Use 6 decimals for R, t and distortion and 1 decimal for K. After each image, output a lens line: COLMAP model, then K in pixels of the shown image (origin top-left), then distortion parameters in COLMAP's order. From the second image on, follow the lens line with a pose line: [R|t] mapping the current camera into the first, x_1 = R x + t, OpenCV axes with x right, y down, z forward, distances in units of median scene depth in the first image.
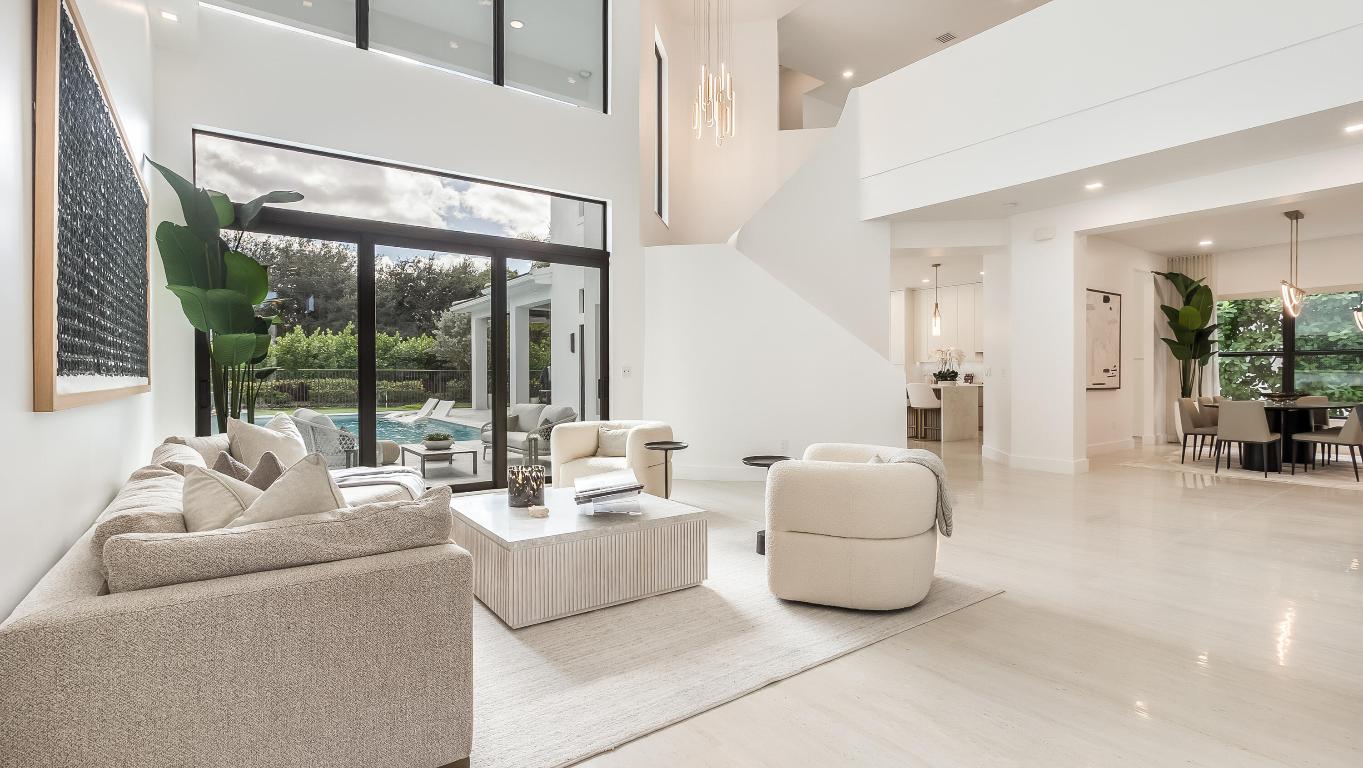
lens RADIAL K [[651.8, 0, 678.3], [0, 651.8, 383.1], [0, 0, 1]] dist [0.002099, 0.000117]
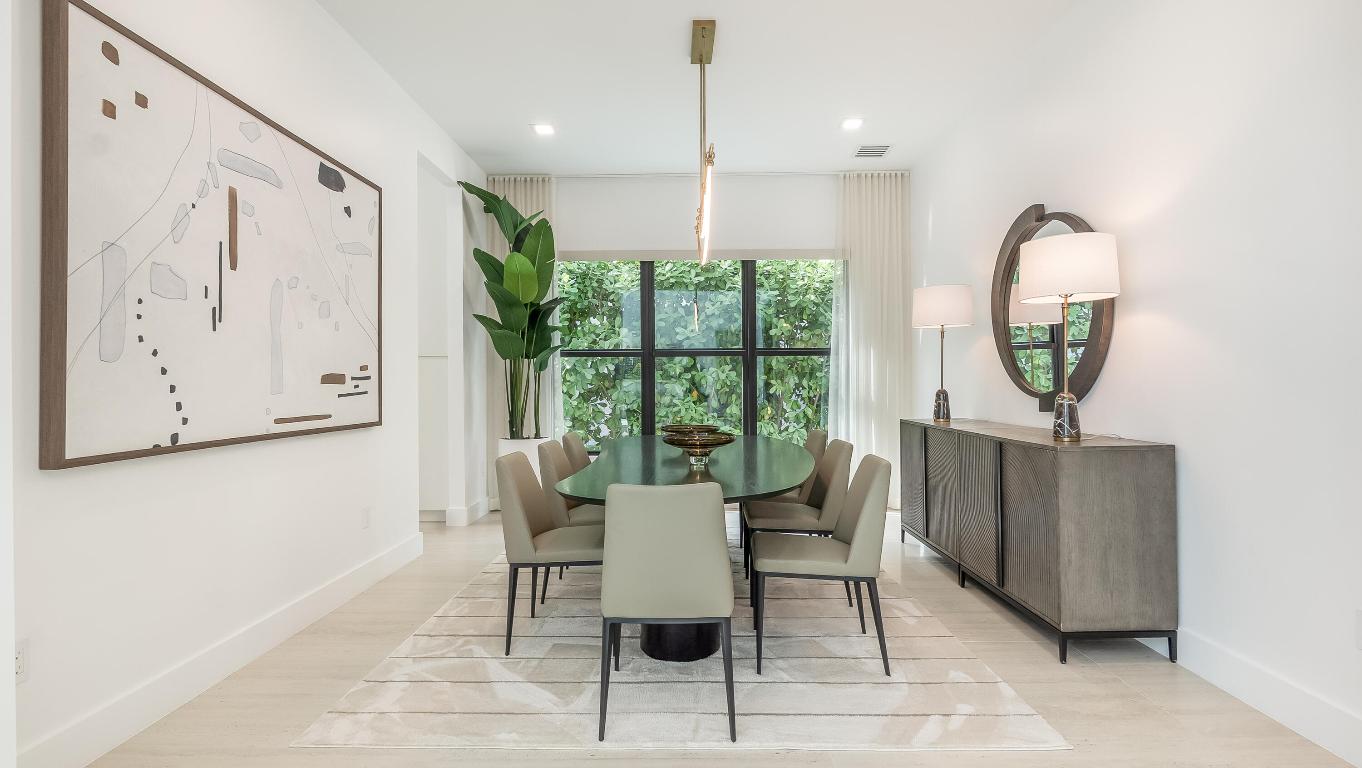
lens RADIAL K [[651.3, 0, 680.2], [0, 651.3, 382.6], [0, 0, 1]] dist [0.002099, 0.000117]
pose [[0.617305, 0.001719, 0.786722, 0.446179], [0.009144, 0.999914, -0.009359, -0.010842], [-0.786671, 0.012971, 0.617236, 0.570560]]
